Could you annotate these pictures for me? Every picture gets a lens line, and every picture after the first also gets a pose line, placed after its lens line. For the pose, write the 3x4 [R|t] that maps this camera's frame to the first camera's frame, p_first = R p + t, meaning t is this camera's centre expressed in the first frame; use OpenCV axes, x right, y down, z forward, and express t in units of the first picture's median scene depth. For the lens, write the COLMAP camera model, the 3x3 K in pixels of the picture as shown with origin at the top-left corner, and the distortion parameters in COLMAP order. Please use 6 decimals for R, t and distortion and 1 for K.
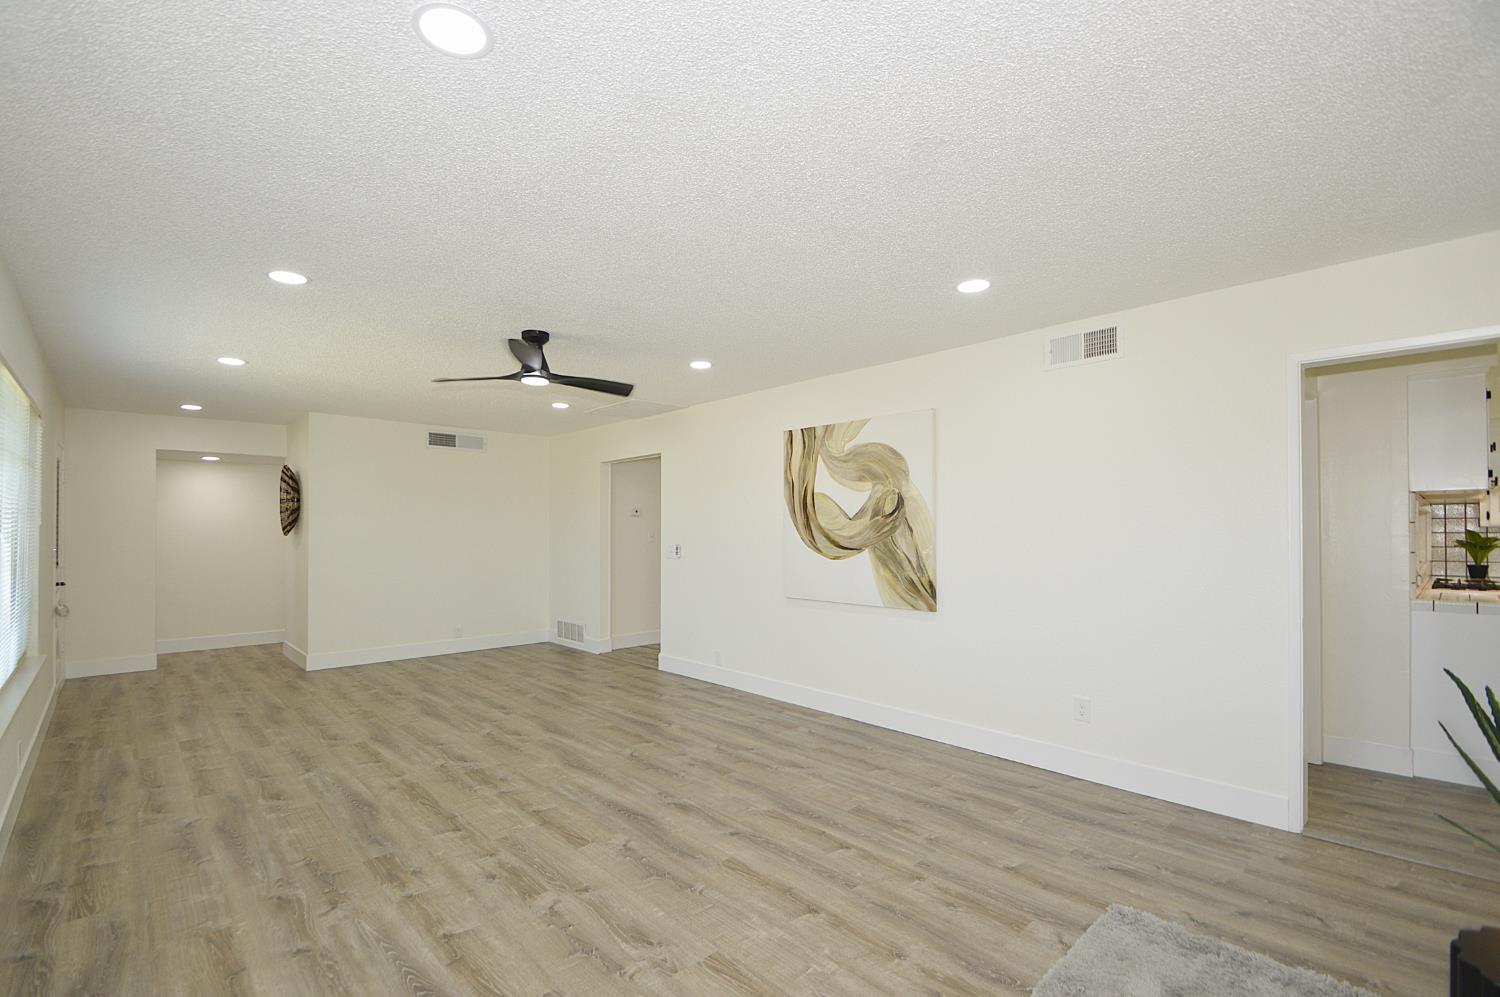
lens RADIAL K [[662.3, 0, 746.9], [0, 662.3, 513.3], [0, 0, 1]] dist [-0.009797, -0.003260]
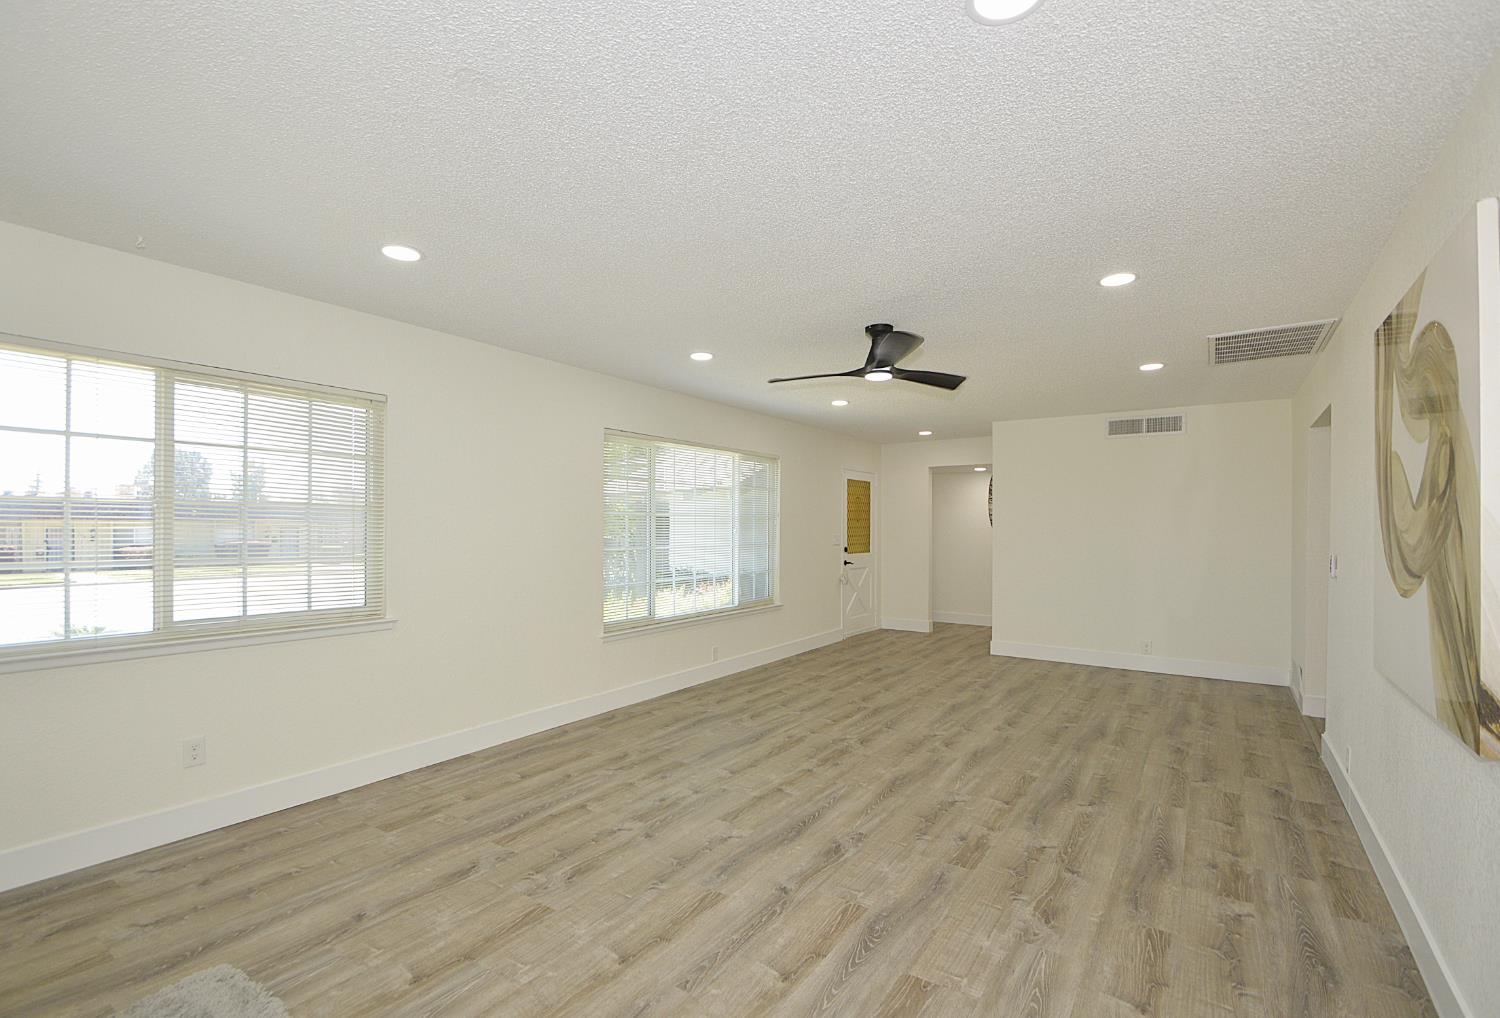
lens RADIAL K [[689.8, 0, 746.8], [0, 689.8, 511.9], [0, 0, 1]] dist [-0.004453, -0.002234]
pose [[0.218302, -0.015926, -0.975751, 0.634342], [0.015676, 0.999795, -0.012811, 0.014148], [0.975755, -0.012499, 0.218507, 0.592165]]
